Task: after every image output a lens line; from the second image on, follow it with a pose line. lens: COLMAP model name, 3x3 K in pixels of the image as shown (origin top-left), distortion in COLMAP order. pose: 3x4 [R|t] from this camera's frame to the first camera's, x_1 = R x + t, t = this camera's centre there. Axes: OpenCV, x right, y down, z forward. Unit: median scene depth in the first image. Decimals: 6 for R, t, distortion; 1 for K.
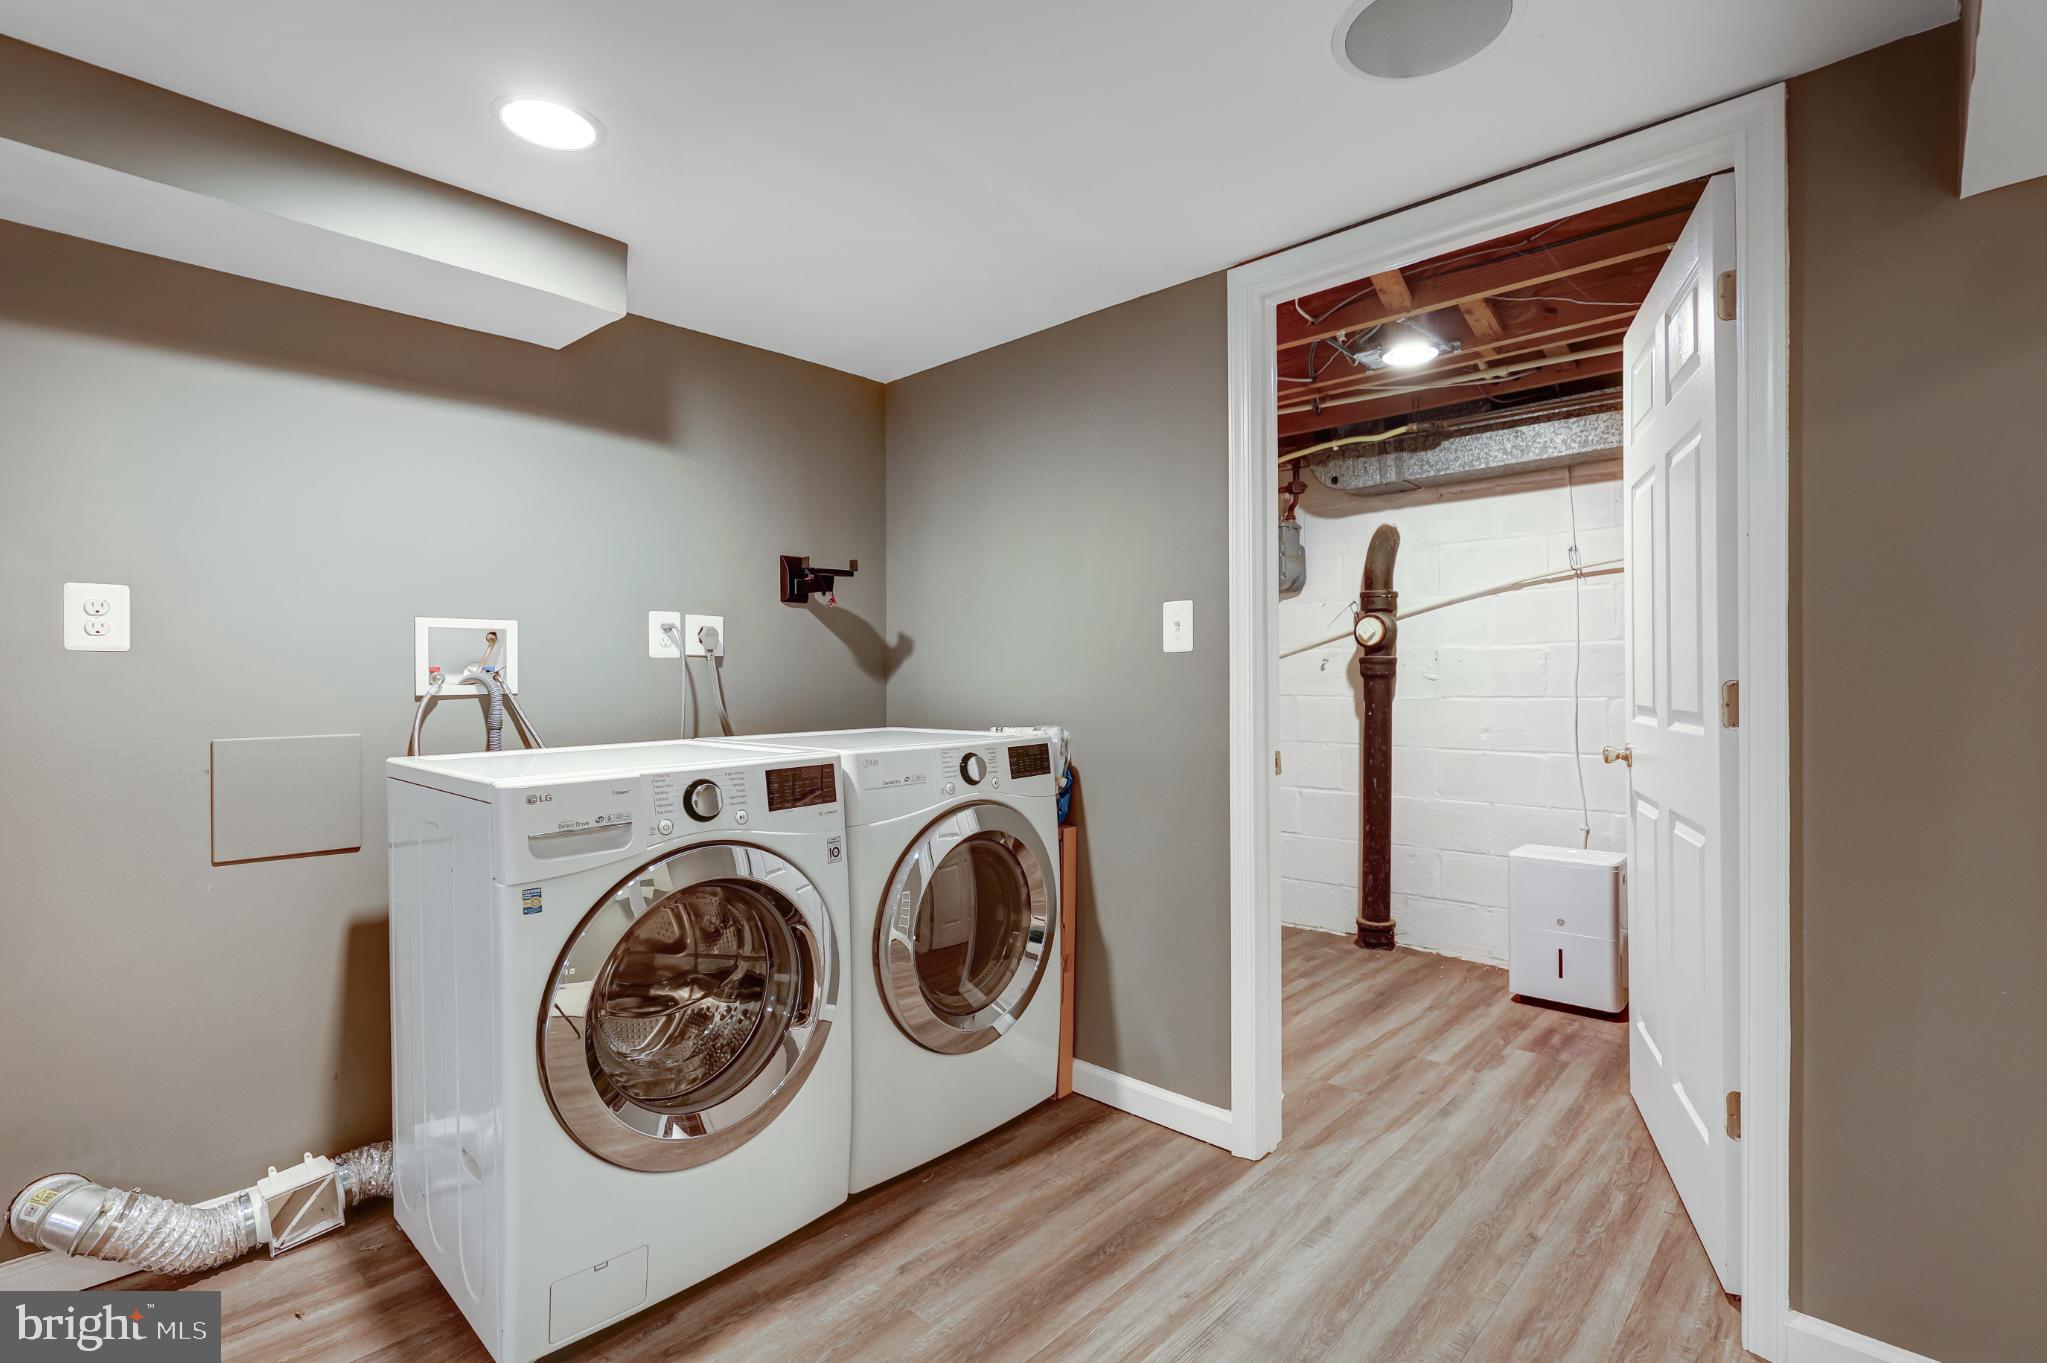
lens RADIAL K [[965.6, 0, 1023.6], [0, 965.6, 672.6], [0, 0, 1]] dist [-0.018919, 0.005245]
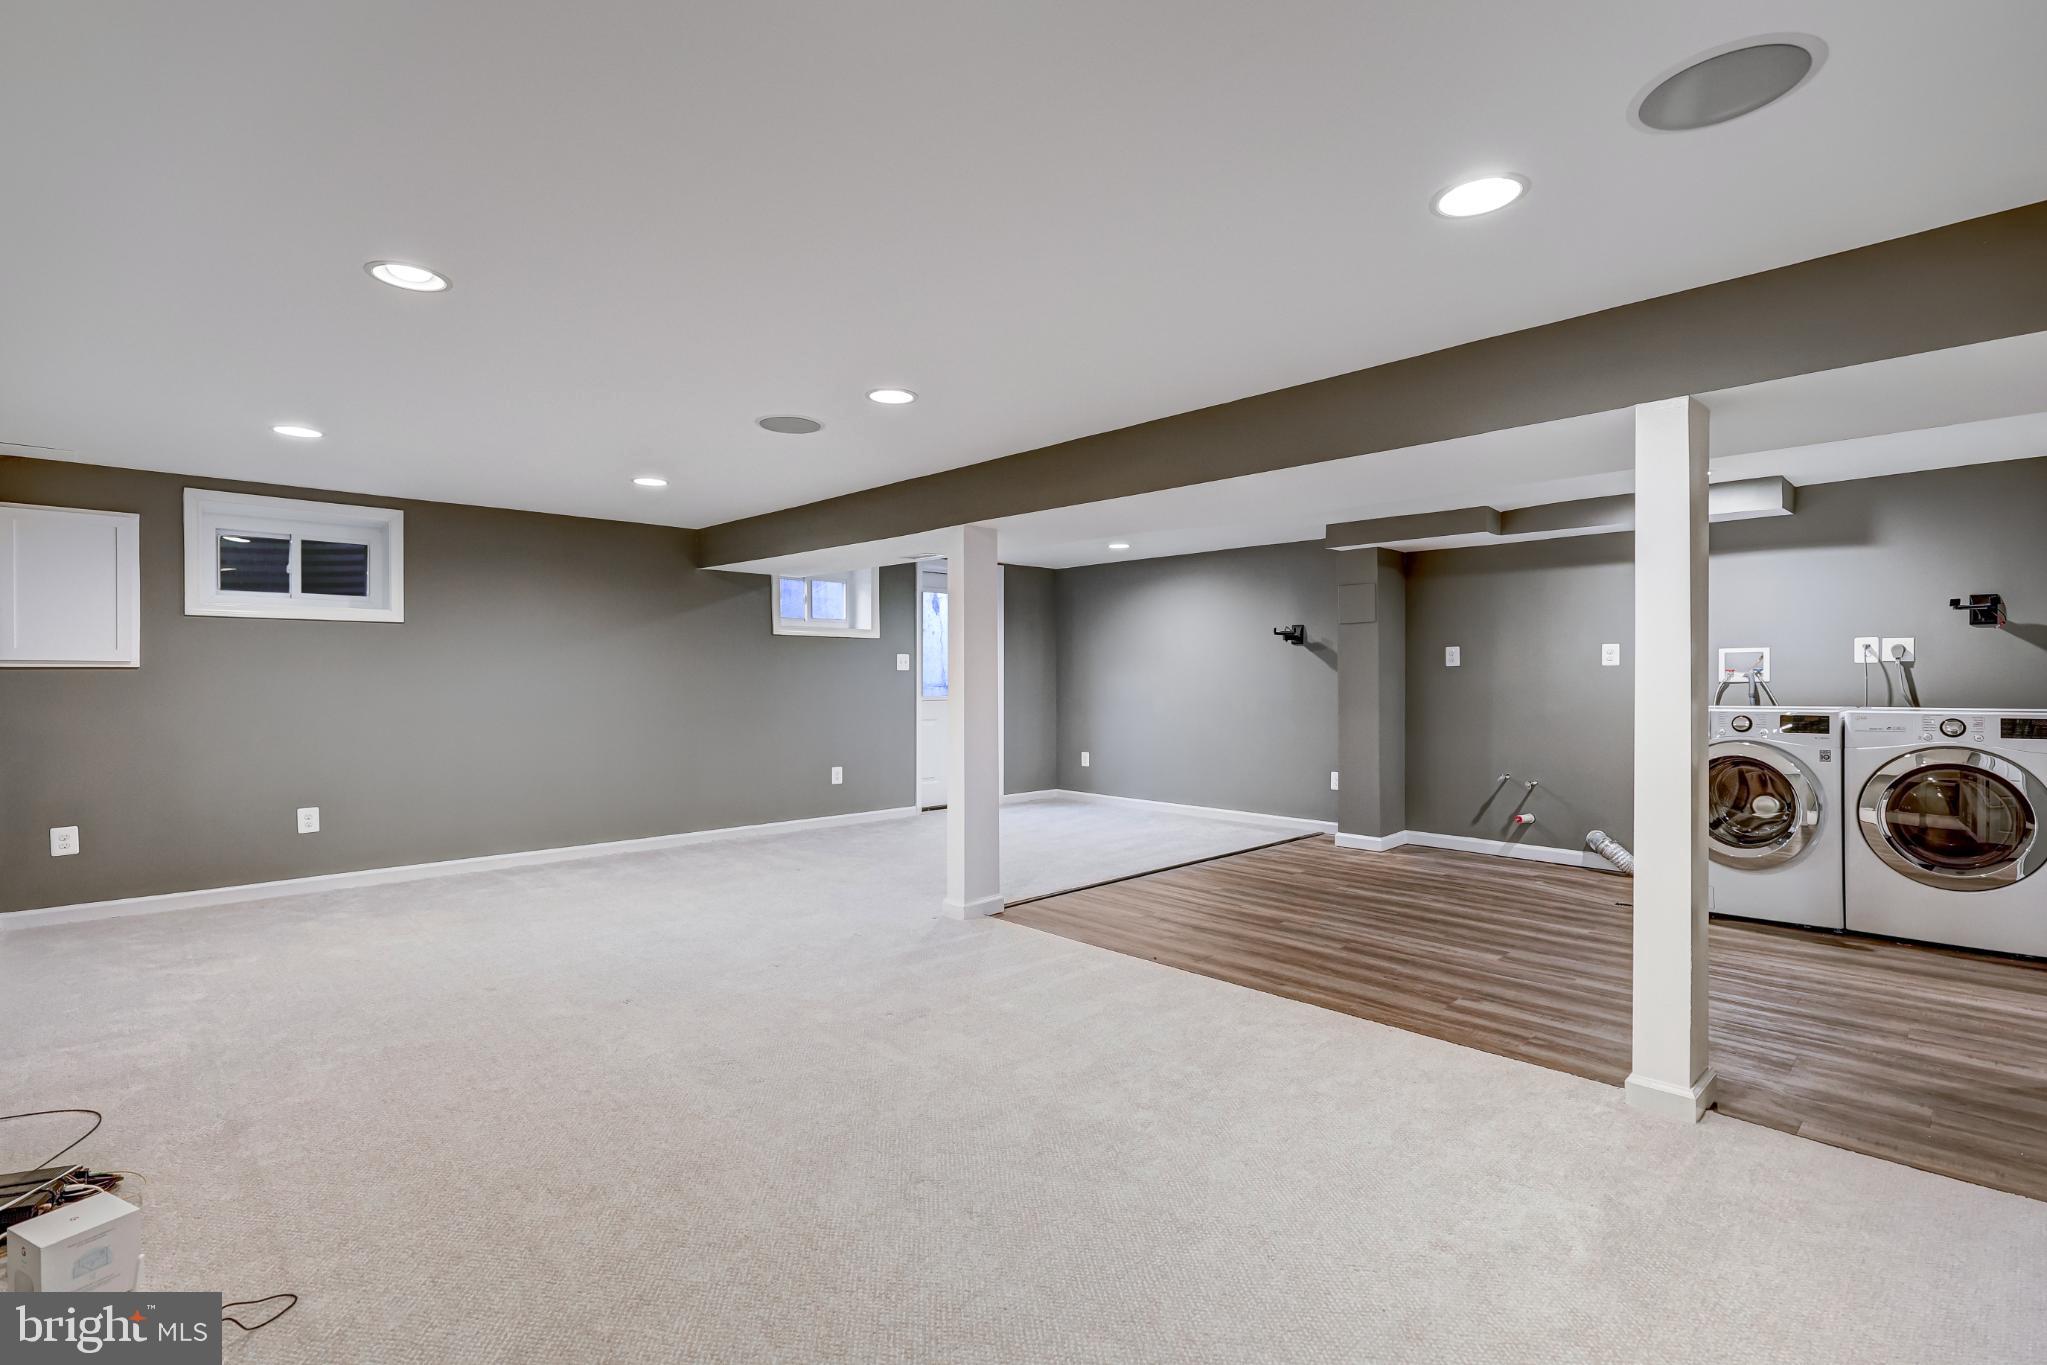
lens RADIAL K [[965.6, 0, 1015.9], [0, 965.6, 690.2], [0, 0, 1]] dist [-0.018919, 0.005245]
pose [[-0.063589, 0.017910, -0.997815, 1.673927], [0.008604, 0.999812, 0.017397, -0.010157], [0.997939, -0.007479, -0.063731, -0.532691]]
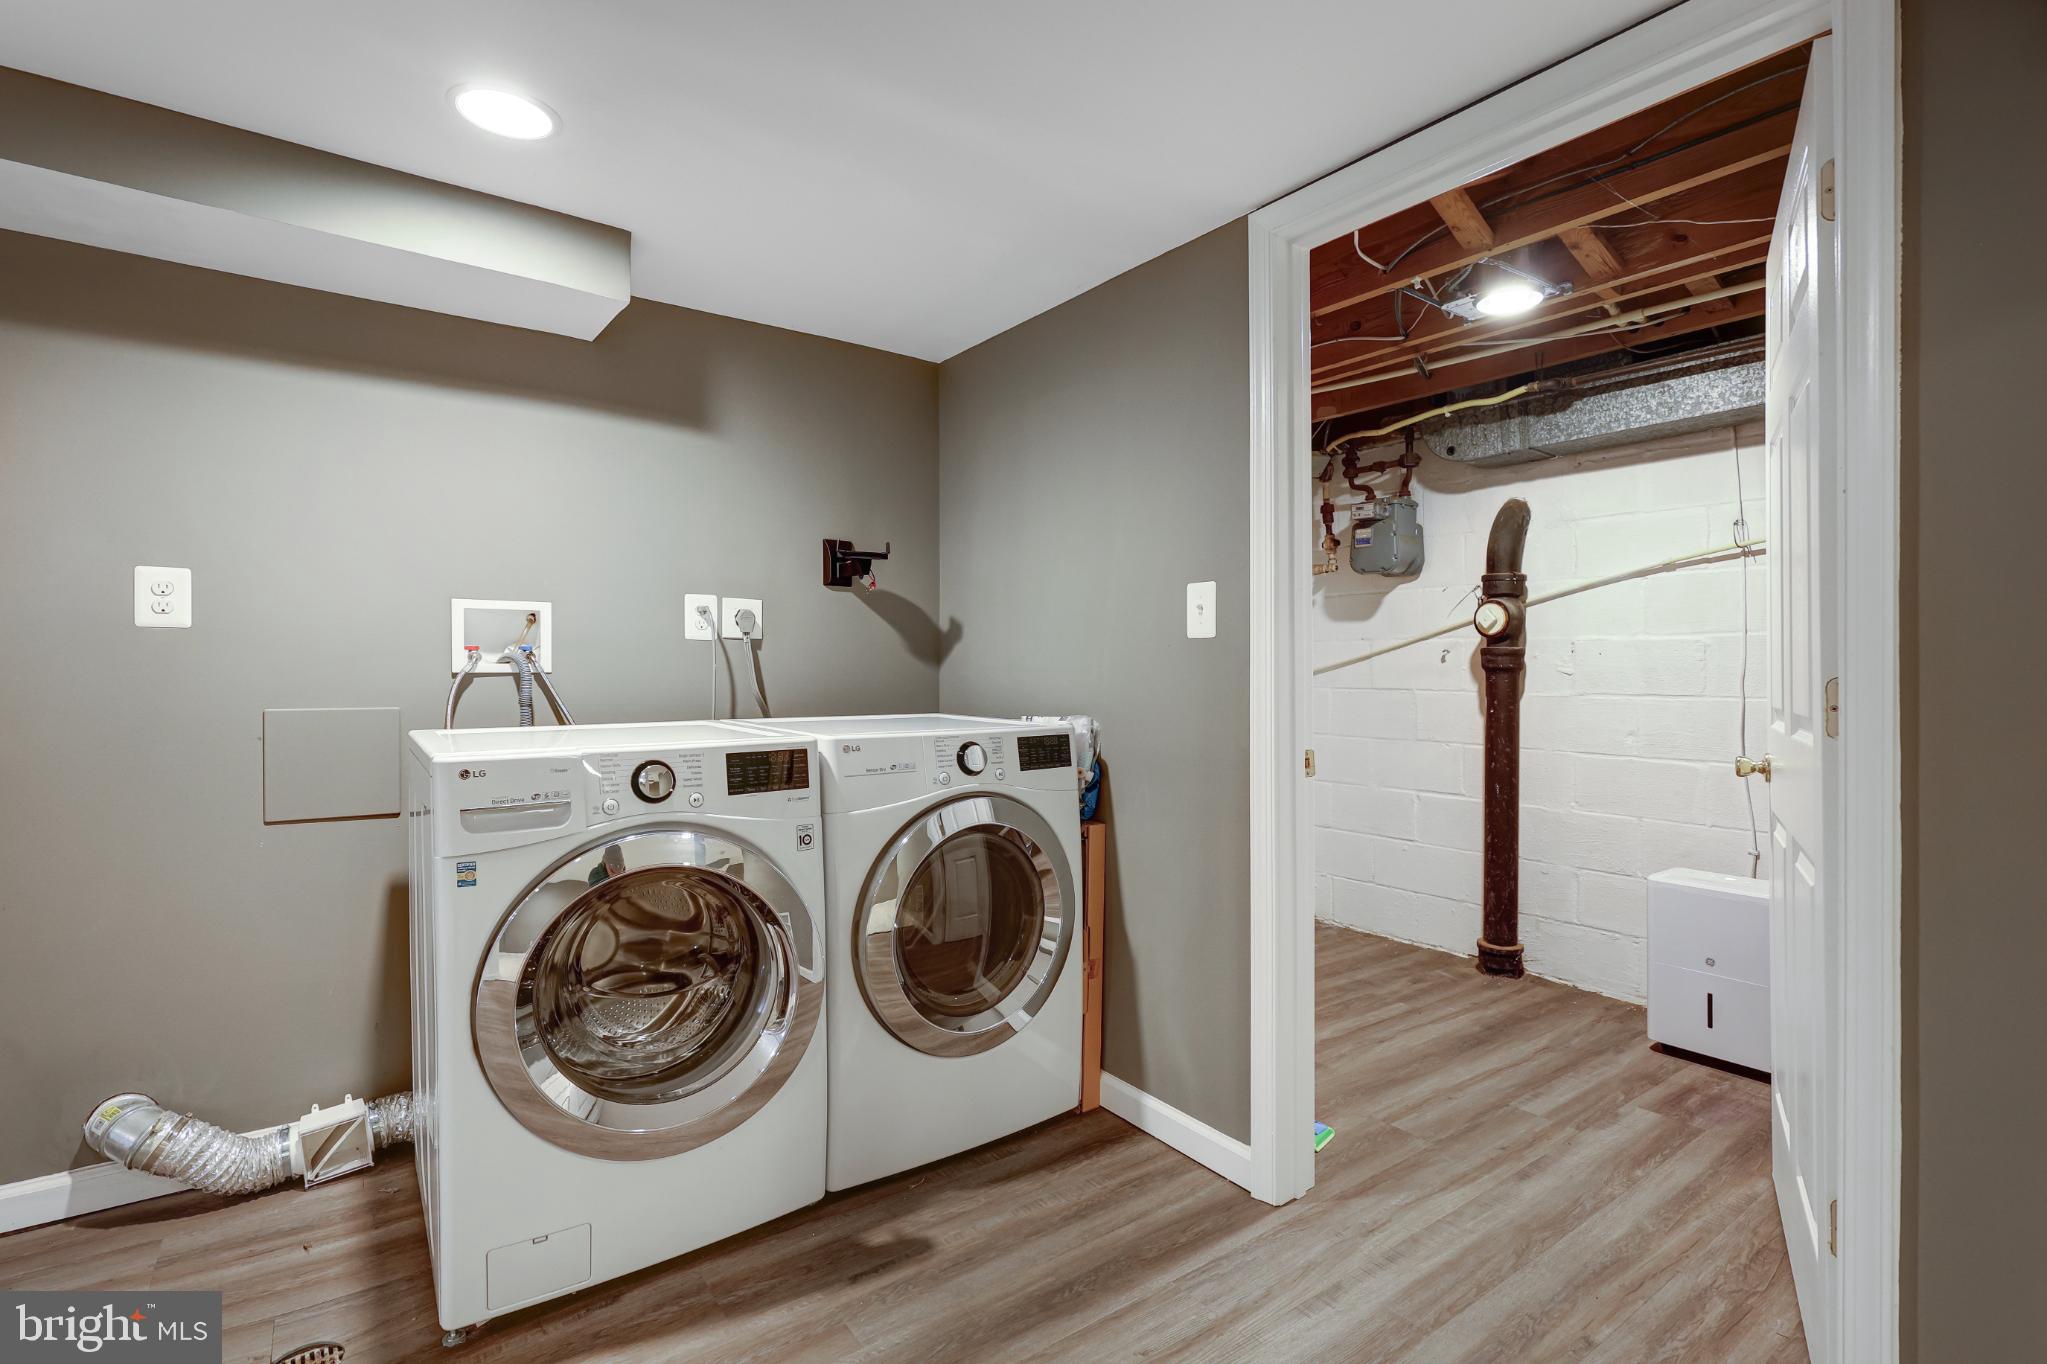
lens RADIAL K [[965.6, 0, 1016.3], [0, 965.6, 660.0], [0, 0, 1]] dist [-0.018919, 0.005245]
pose [[0.981267, 0.012797, -0.192225, 0.164803], [-0.013094, 0.999914, -0.000276, 0.002089], [0.192205, 0.002787, 0.981351, 0.072210]]
